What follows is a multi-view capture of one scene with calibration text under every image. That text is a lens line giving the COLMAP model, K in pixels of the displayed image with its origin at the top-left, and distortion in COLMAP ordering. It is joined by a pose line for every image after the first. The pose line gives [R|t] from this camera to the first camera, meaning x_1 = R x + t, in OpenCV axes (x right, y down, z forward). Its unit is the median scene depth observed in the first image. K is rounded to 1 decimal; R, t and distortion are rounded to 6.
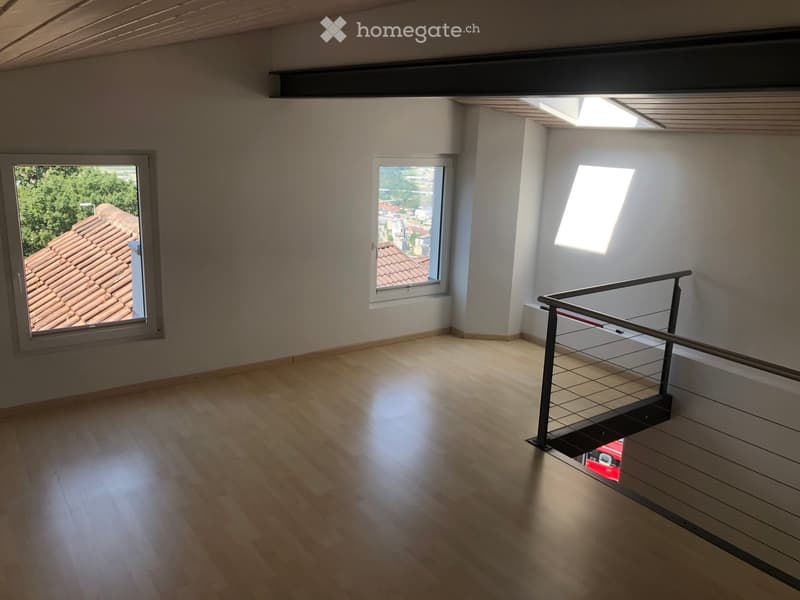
lens RADIAL K [[654.9, 0, 401.0], [0, 654.9, 295.0], [0, 0, 1]] dist [0.006204, -0.000829]
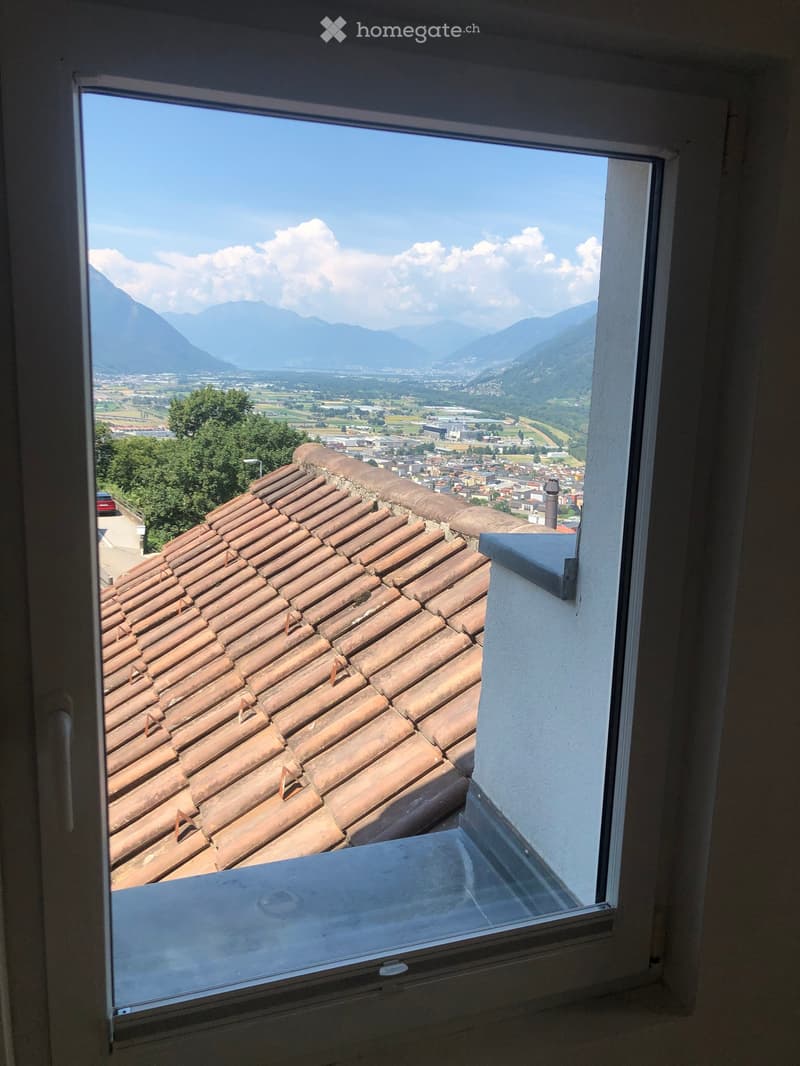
lens RADIAL K [[872.6, 0, 399.3], [0, 872.6, 536.1], [0, 0, 1]] dist [0.006204, -0.000829]
pose [[0.963280, 0.043256, -0.264990, -0.224808], [-0.059484, 0.996794, -0.053520, -0.038047], [0.261826, 0.067317, 0.962765, 0.408960]]
